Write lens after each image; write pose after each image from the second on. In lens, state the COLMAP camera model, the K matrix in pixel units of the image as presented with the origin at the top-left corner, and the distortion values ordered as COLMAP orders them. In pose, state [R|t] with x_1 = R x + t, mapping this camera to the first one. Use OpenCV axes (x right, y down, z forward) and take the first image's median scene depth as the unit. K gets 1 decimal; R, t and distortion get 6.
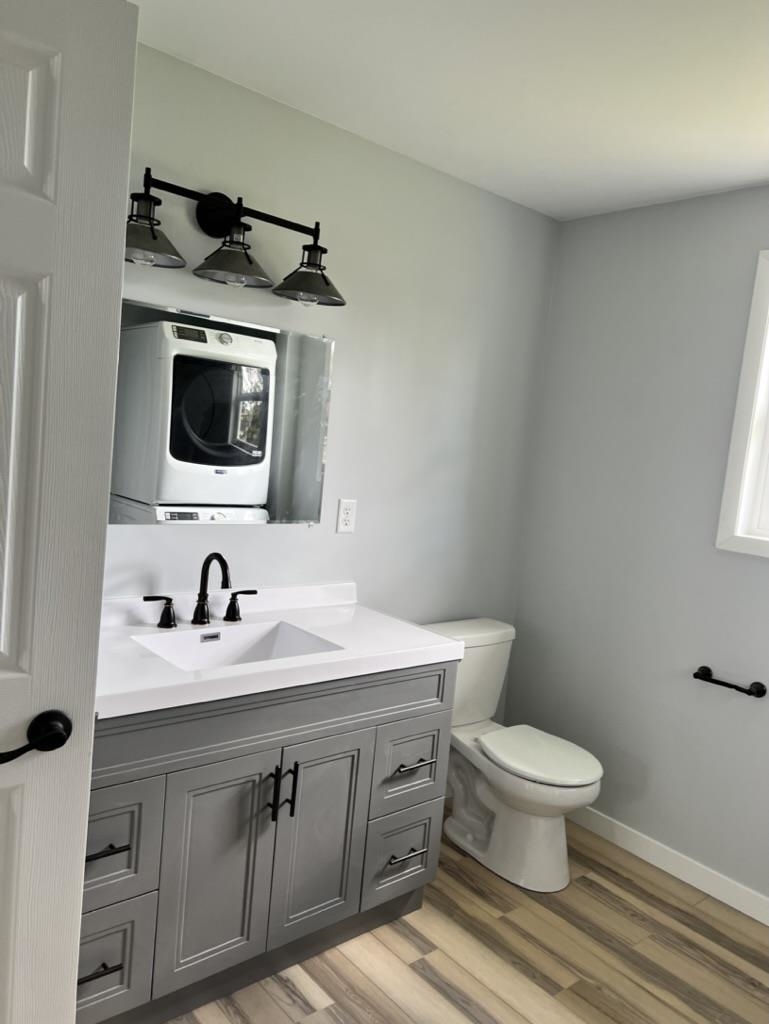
lens RADIAL K [[767.1, 0, 384.5], [0, 767.1, 512.0], [0, 0, 1]] dist [0.083822, -0.101950]
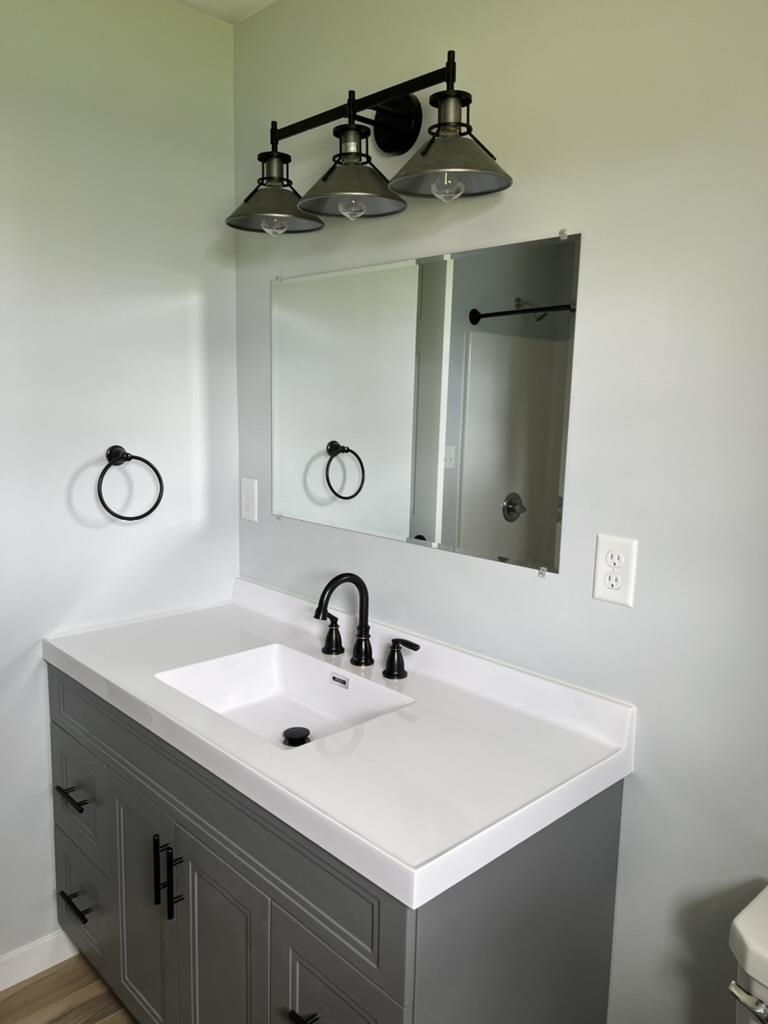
lens RADIAL K [[767.1, 0, 384.0], [0, 767.1, 512.0], [0, 0, 1]] dist [0.083822, -0.101950]
pose [[0.081353, 0.058460, -0.994969, 0.527558], [-0.126344, 0.990830, 0.047887, -0.045964], [0.988645, 0.121813, 0.087993, 0.936124]]
